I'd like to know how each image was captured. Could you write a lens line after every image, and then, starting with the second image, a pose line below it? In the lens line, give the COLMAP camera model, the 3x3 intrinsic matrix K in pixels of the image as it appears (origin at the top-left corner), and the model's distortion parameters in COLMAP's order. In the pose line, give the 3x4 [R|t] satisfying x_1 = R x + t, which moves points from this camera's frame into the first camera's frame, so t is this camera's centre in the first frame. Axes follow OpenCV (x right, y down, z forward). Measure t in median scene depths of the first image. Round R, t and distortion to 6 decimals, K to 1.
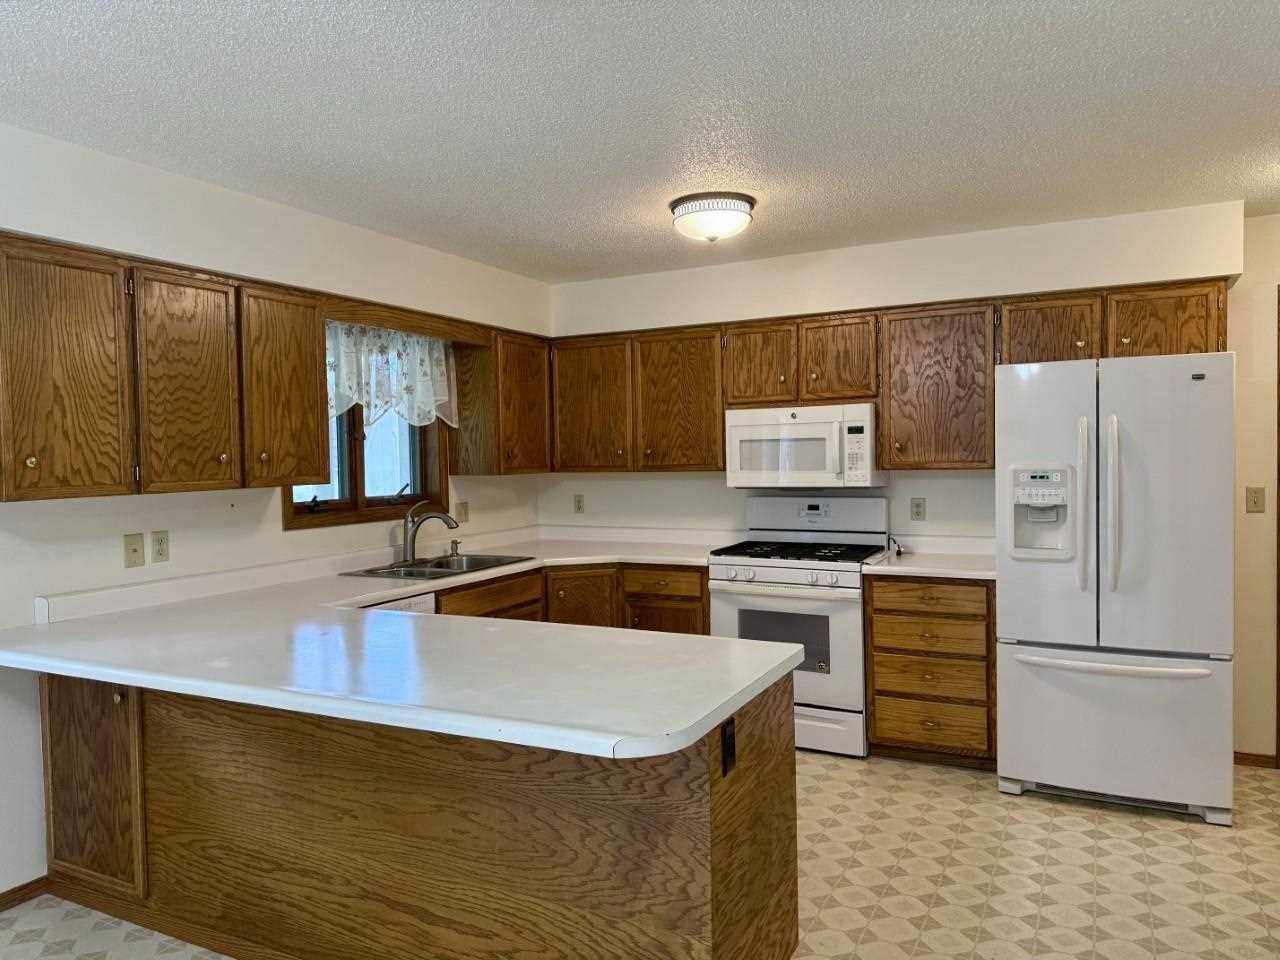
lens RADIAL K [[871.4, 0, 640.0], [0, 871.4, 480.0], [0, 0, 1]] dist [0.070508, -0.081331]
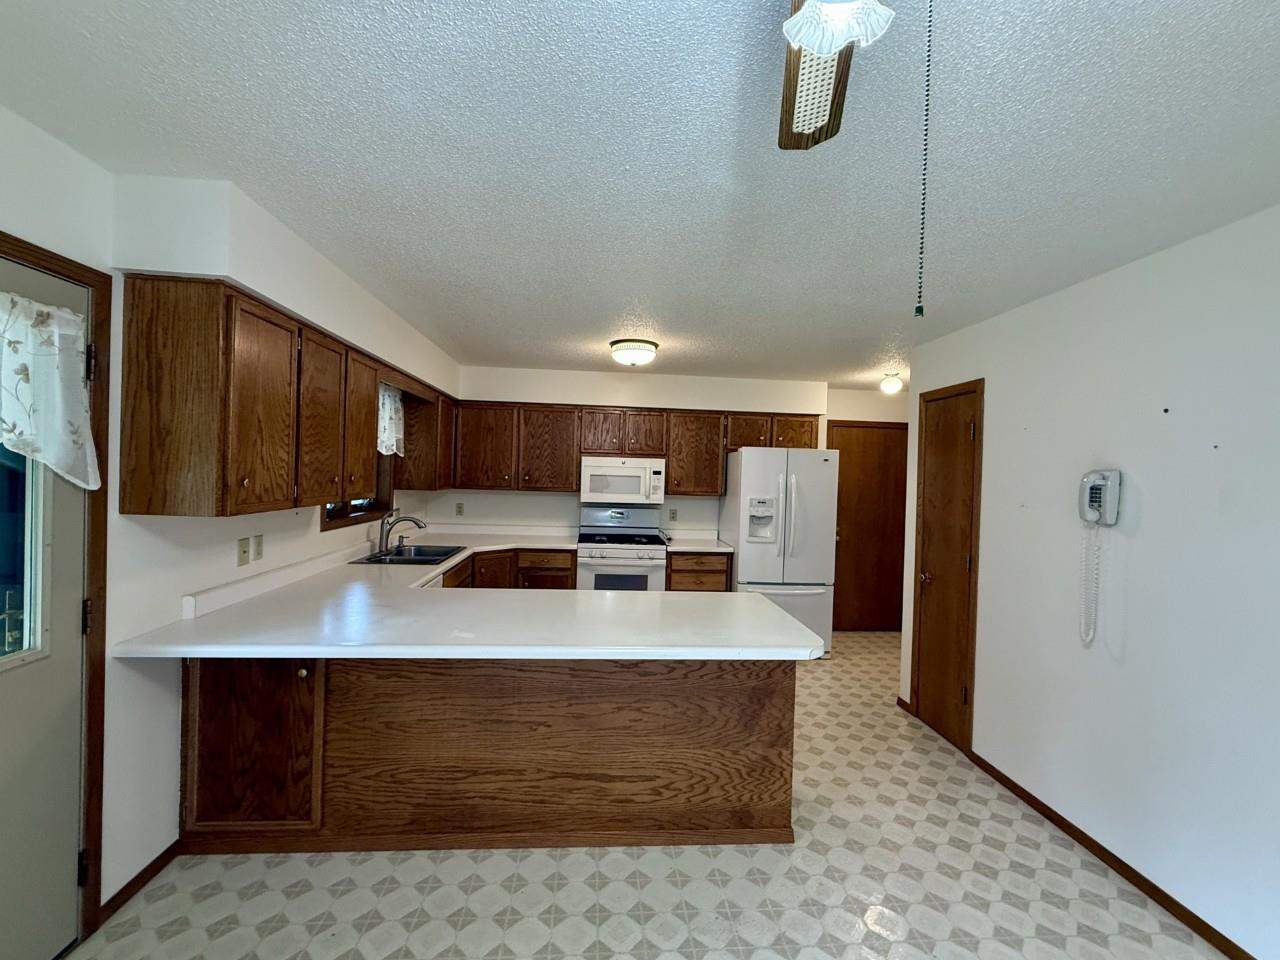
lens RADIAL K [[523.5, 0, 640.0], [0, 523.5, 480.0], [0, 0, 1]] dist [0.002266, -0.000142]
pose [[0.860109, 0.039210, 0.508600, -0.353855], [-0.030409, 0.999209, -0.025606, -0.013117], [-0.509202, 0.006558, 0.860622, 0.073206]]
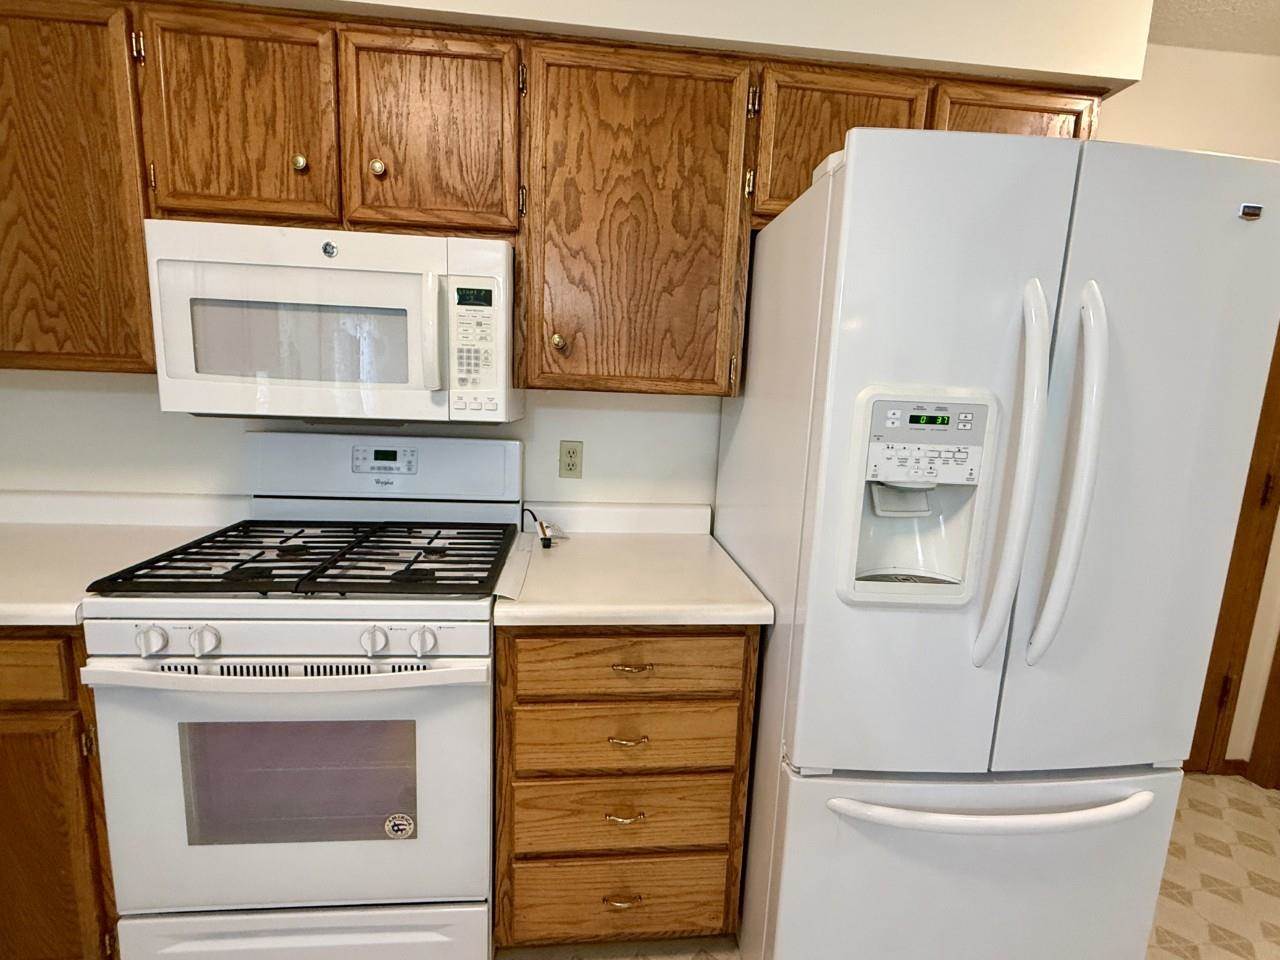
lens RADIAL K [[615.2, 0, 640.0], [0, 615.2, 480.0], [0, 0, 1]] dist [0.005392, 0.000184]
pose [[0.847127, -0.029266, 0.530584, 0.150369], [-0.038146, 0.992557, 0.115651, -0.002793], [-0.530019, -0.118210, 0.839706, 0.691796]]
